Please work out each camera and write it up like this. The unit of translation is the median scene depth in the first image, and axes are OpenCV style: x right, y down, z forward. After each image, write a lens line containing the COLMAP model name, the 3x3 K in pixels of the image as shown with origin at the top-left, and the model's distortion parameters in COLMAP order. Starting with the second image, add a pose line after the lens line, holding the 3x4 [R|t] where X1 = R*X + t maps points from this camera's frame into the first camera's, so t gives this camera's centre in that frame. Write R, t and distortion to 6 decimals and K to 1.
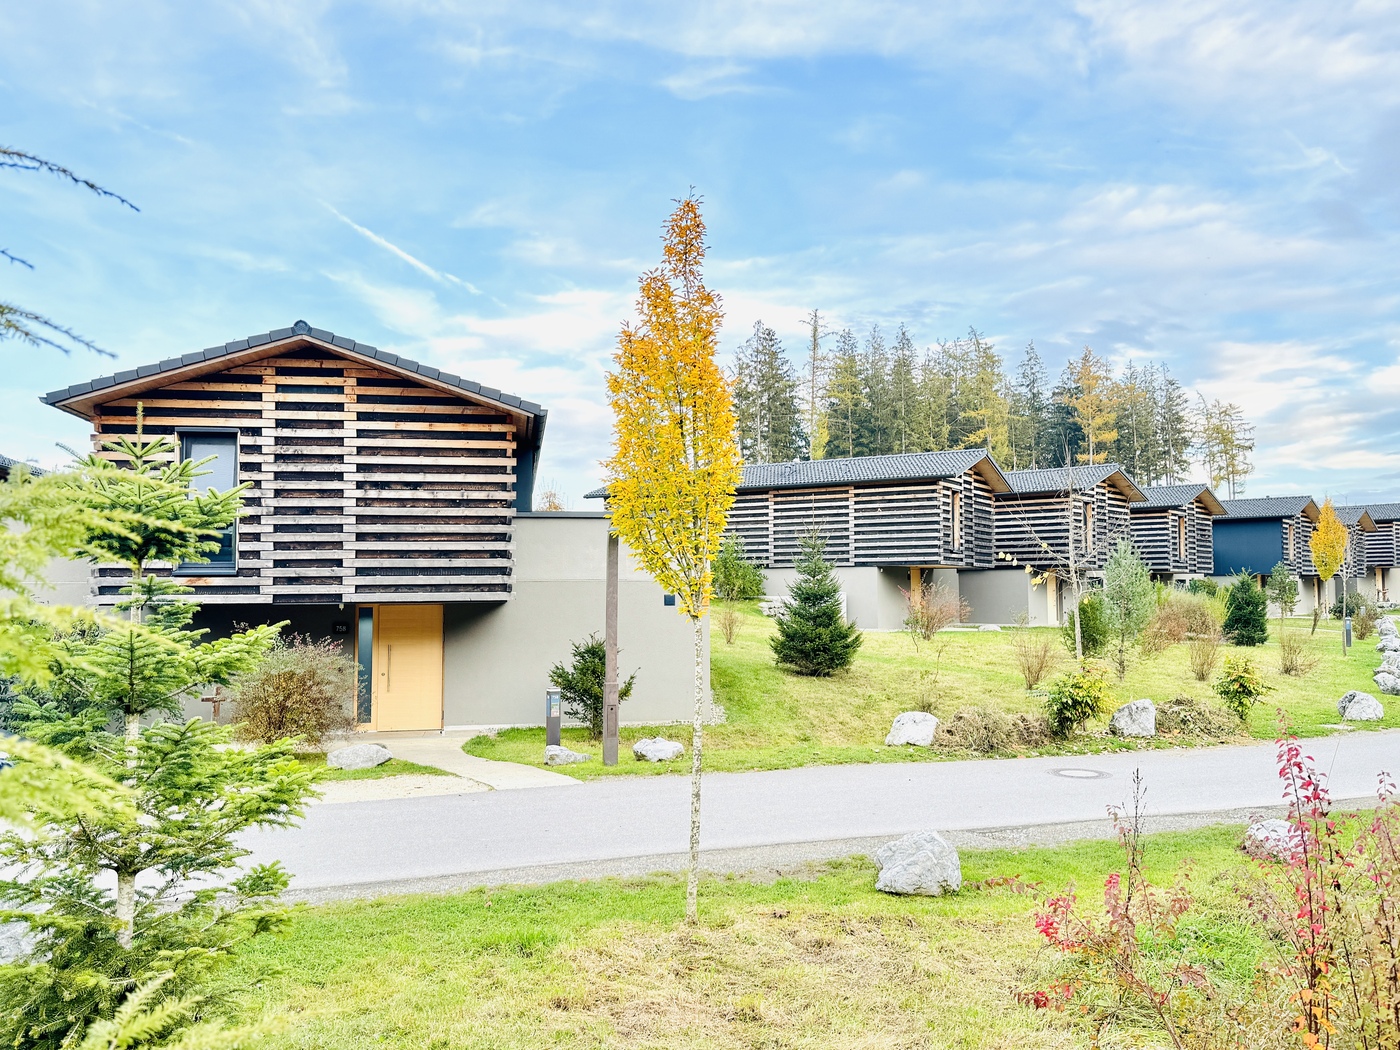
lens RADIAL K [[1150.5, 0, 690.8], [0, 1150.5, 521.2], [0, 0, 1]] dist [0.015042, -0.016284]
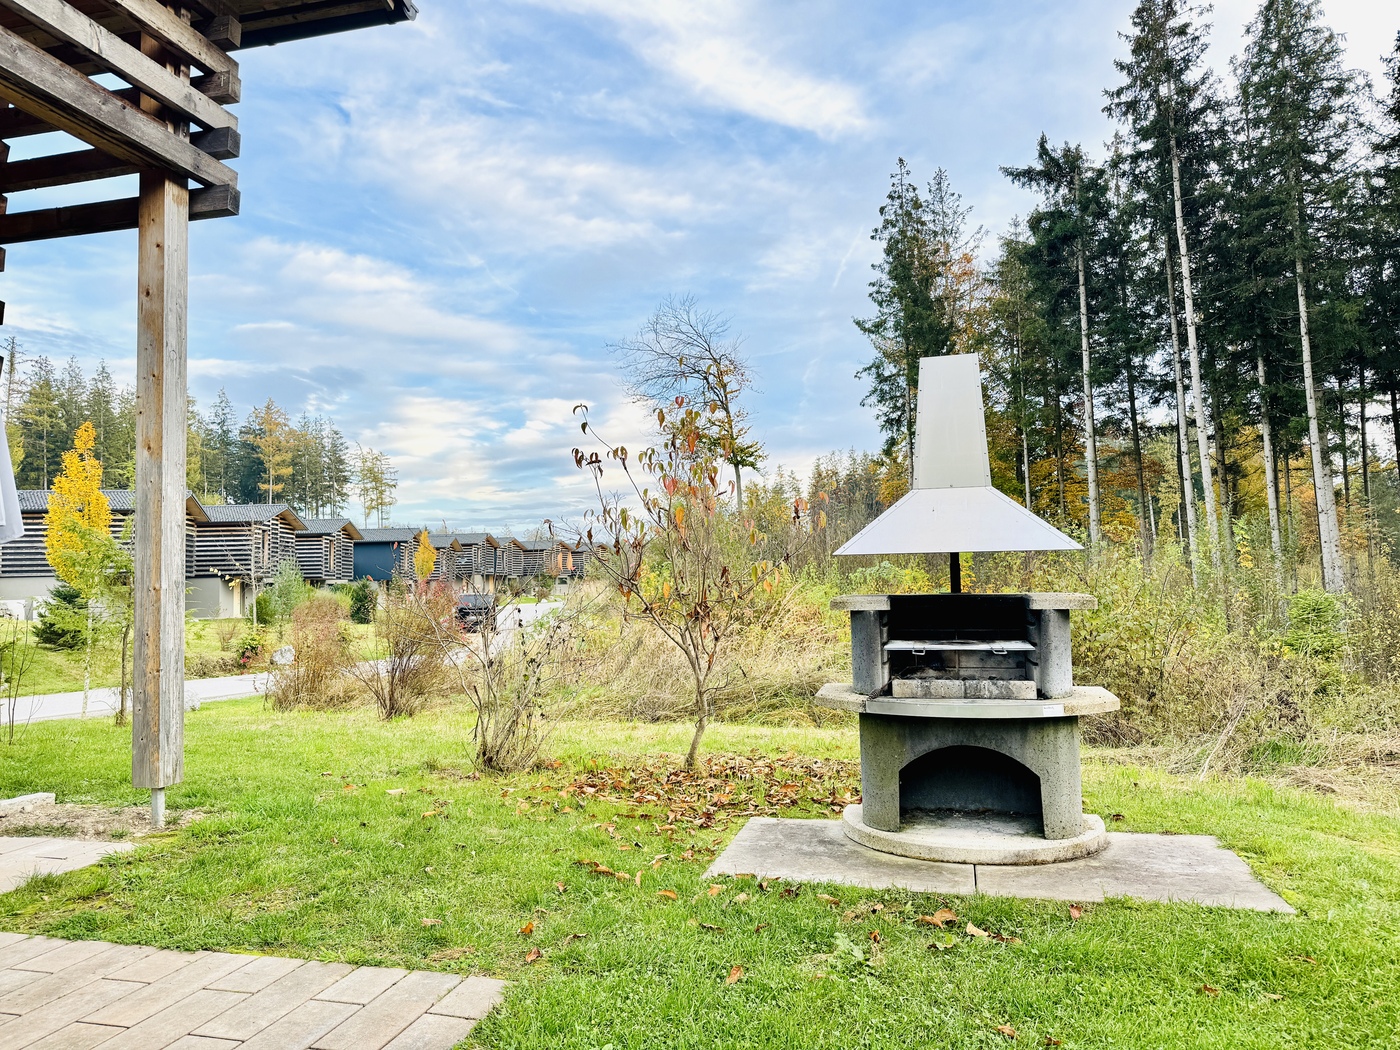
lens RADIAL K [[989.9, 0, 687.4], [0, 989.9, 534.1], [0, 0, 1]] dist [0.010619, -0.028550]
pose [[0.743728, 0.024056, 0.668049, -0.070569], [-0.022803, 0.999684, -0.010611, -0.008564], [-0.668093, -0.007342, 0.744042, -0.214396]]
